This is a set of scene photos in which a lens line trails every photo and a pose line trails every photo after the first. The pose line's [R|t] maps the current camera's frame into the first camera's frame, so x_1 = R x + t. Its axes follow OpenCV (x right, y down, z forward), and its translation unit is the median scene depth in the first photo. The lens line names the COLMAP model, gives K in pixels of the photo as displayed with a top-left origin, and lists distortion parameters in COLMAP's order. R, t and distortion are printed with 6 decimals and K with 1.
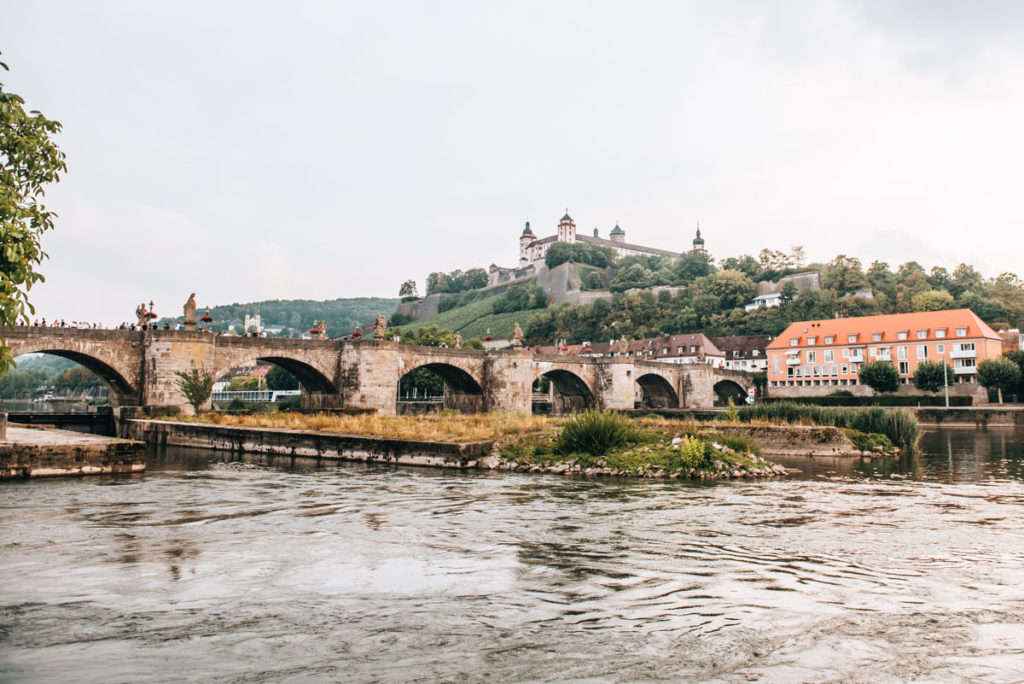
lens RADIAL K [[5704.5, 0, 511.6], [0, 5704.5, 341.1], [0, 0, 1]] dist [-0.515722, 0.000000]
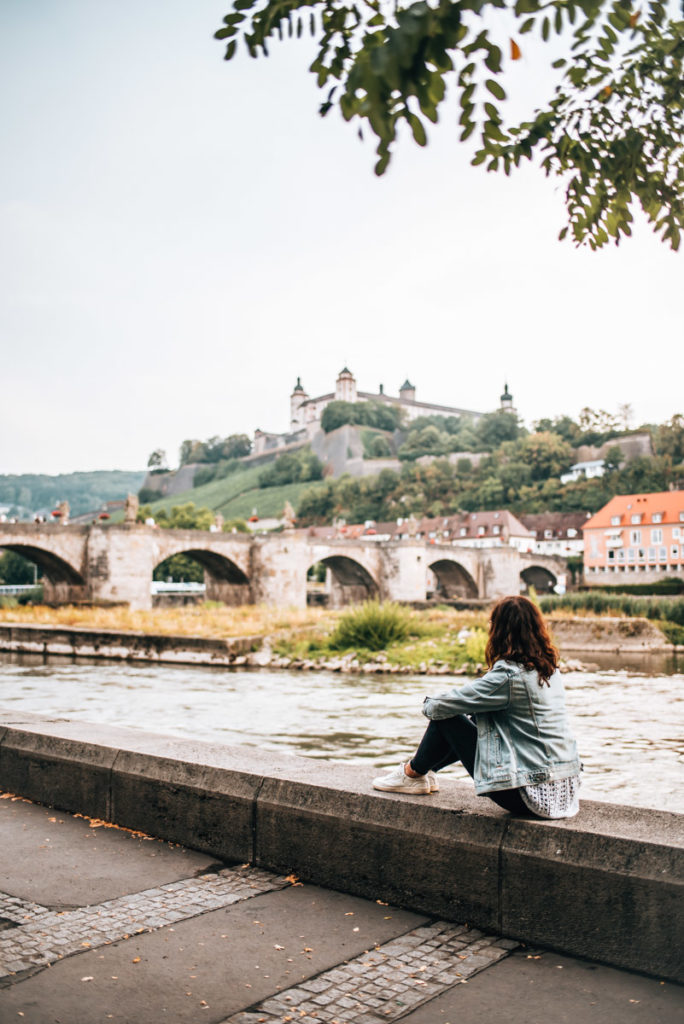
lens RADIAL K [[5704.5, 0, 342.7], [0, 5704.5, 512.7], [0, 0, 1]] dist [-0.515722, 0.000000]
pose [[0.999932, -0.005577, 0.010216, 0.000529], [0.005612, 0.999979, -0.003338, 0.001702], [-0.010197, 0.003395, 0.999942, 0.162065]]
